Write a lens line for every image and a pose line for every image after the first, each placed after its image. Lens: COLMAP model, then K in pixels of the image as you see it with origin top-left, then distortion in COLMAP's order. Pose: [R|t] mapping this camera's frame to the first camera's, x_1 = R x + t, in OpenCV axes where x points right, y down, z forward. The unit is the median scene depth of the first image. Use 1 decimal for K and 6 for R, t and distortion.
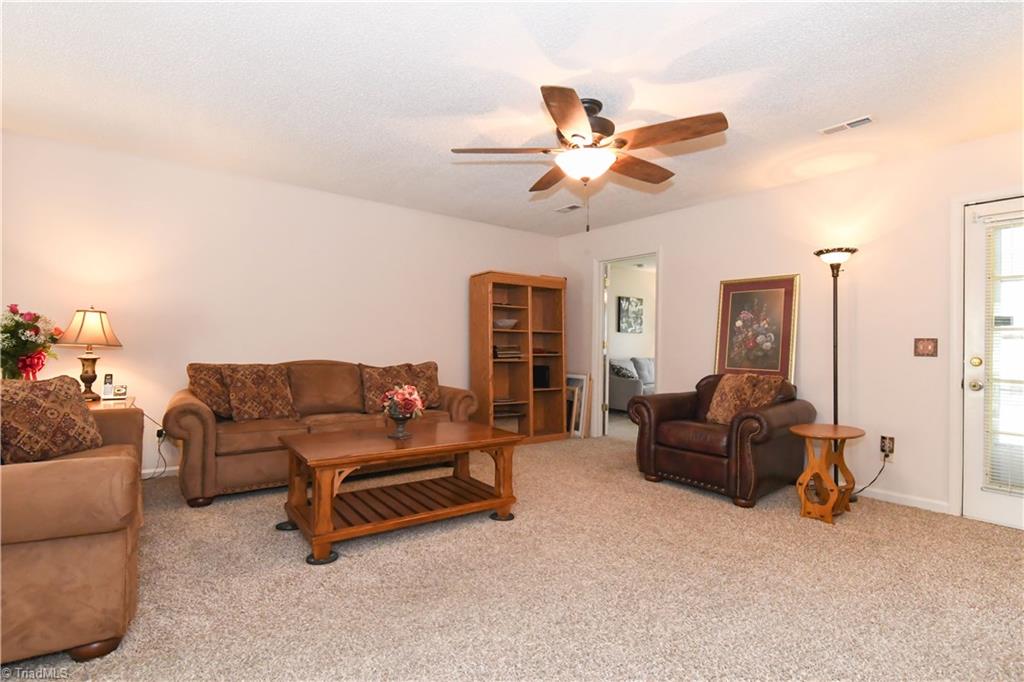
lens RADIAL K [[507.3, 0, 509.6], [0, 507.3, 338.4], [0, 0, 1]] dist [-0.003053, -0.007862]
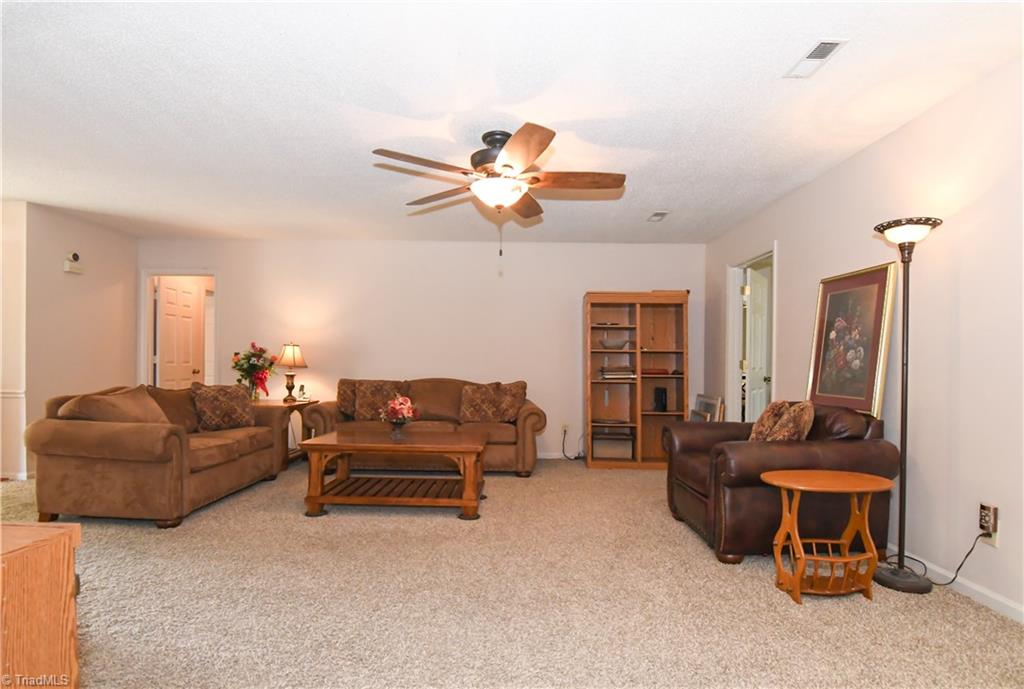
lens RADIAL K [[507.3, 0, 492.2], [0, 507.3, 366.8], [0, 0, 1]] dist [-0.003053, -0.007862]
pose [[0.791299, -0.003453, -0.611420, 0.620179], [0.009811, 0.999927, 0.007049, 0.009374], [0.611351, -0.011577, 0.791275, 0.120089]]
